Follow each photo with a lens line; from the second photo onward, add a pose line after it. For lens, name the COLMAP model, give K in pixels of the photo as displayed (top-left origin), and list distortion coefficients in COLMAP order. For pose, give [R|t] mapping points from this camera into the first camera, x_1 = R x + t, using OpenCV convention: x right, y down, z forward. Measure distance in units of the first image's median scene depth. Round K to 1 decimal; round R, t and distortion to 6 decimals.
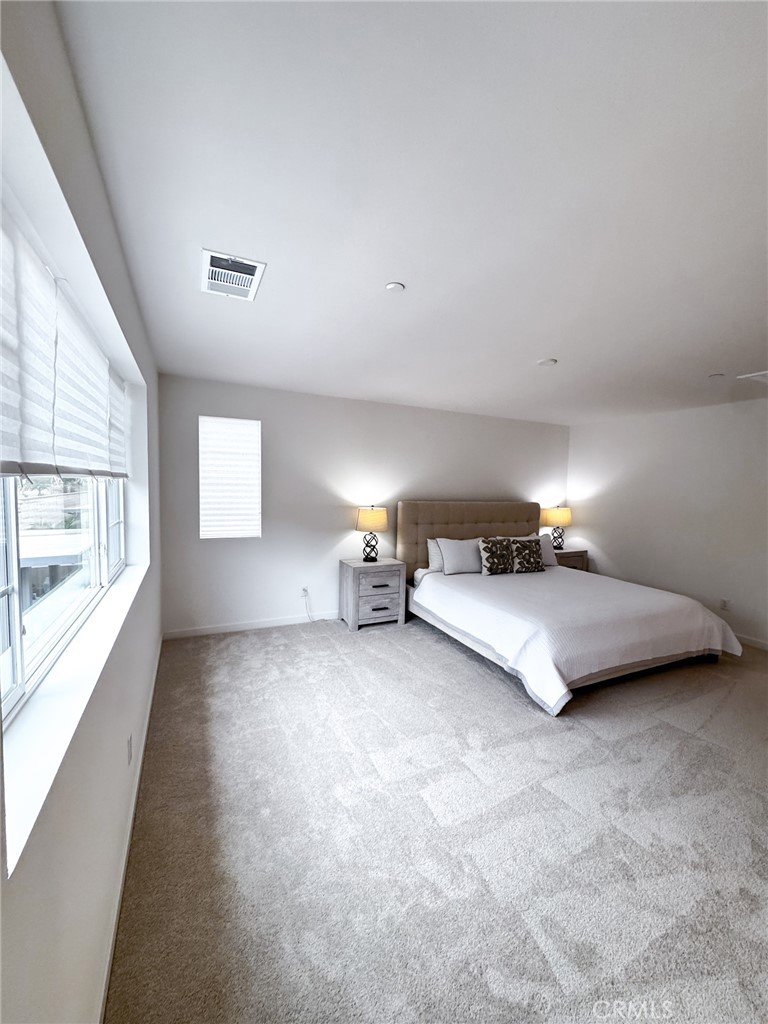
lens RADIAL K [[410.0, 0, 384.5], [0, 410.0, 512.4], [0, 0, 1]] dist [0.001113, 0.000181]
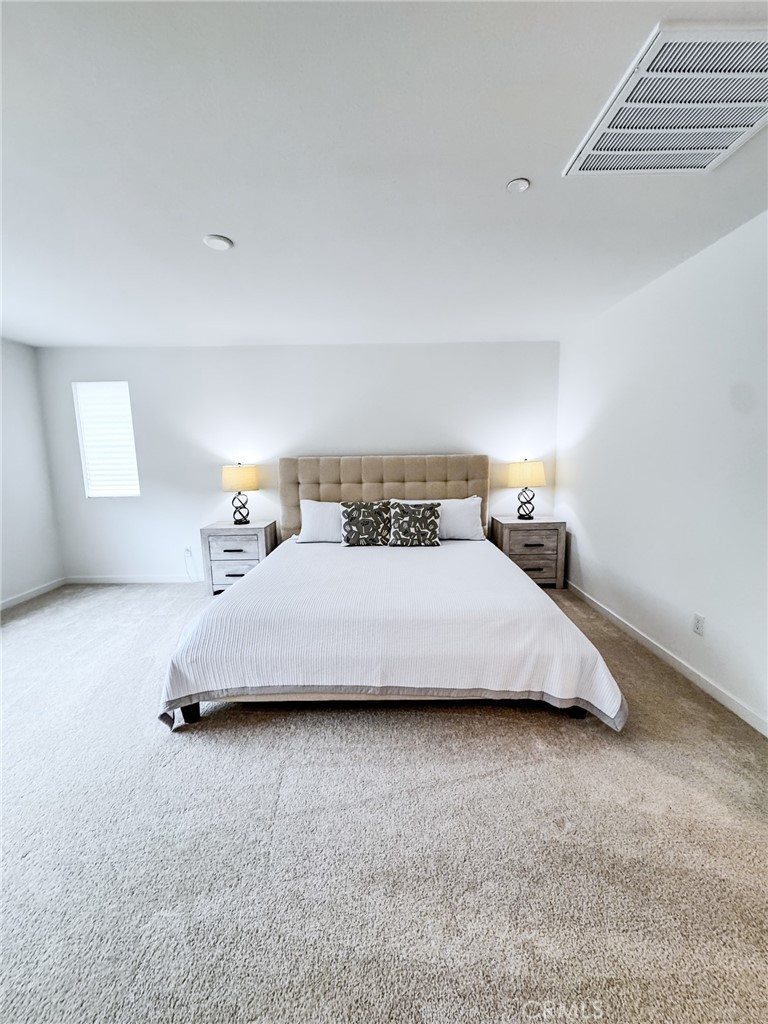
lens RADIAL K [[410.0, 0, 384.1], [0, 410.0, 511.7], [0, 0, 1]] dist [0.001113, 0.000181]
pose [[0.897060, 0.022913, -0.441315, 0.670546], [0.011200, 0.997155, 0.074538, 0.027014], [0.441767, -0.071808, 0.894251, 0.323284]]
